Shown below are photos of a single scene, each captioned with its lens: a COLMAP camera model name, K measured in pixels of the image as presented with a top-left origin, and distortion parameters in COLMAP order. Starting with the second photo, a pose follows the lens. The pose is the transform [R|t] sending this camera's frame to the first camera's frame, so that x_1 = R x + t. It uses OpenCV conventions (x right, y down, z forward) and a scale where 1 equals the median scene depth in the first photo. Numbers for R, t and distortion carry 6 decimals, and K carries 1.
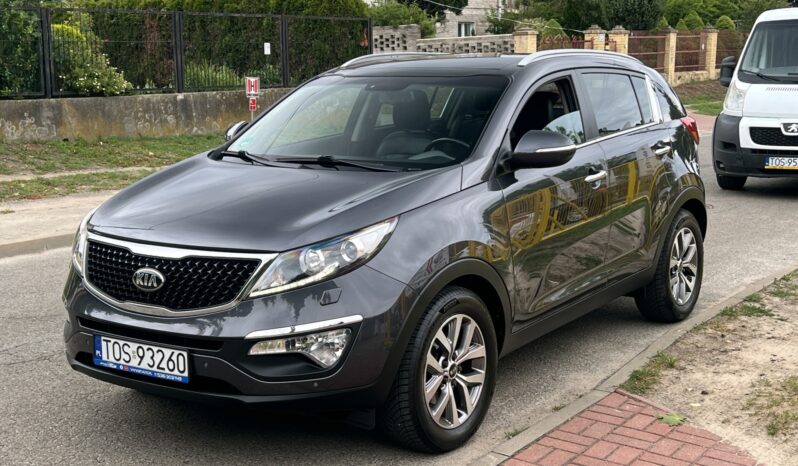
lens RADIAL K [[1090.5, 0, 391.5], [0, 1090.5, 233.9], [0, 0, 1]] dist [0.205632, -0.621868]
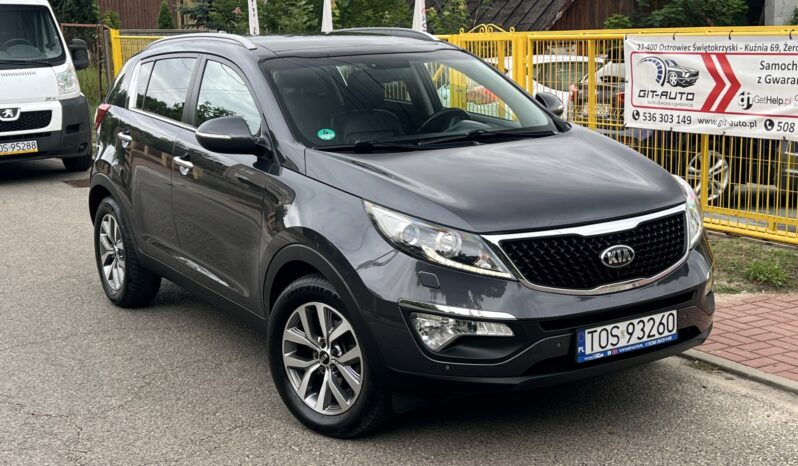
lens RADIAL K [[1090.5, 0, 391.5], [0, 1090.5, 233.9], [0, 0, 1]] dist [0.205632, -0.621868]
pose [[0.407988, -0.175052, 0.896048, -1.162859], [0.169565, 0.978900, 0.114032, -0.122636], [-0.897103, 0.105414, 0.429062, 0.744615]]
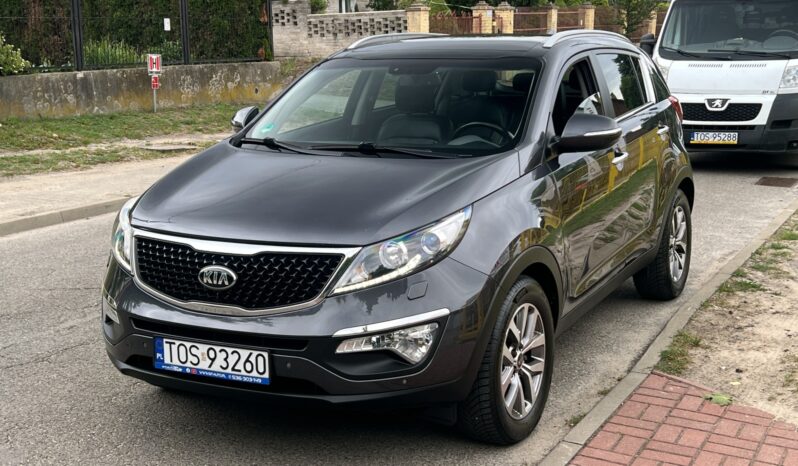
lens RADIAL K [[1090.5, 0, 391.5], [0, 1090.5, 233.9], [0, 0, 1]] dist [0.205632, -0.621868]
pose [[0.992307, -0.024456, 0.121359, -0.182481], [0.021723, 0.999481, 0.023791, -0.015275], [-0.121878, -0.020972, 0.992324, 0.040764]]
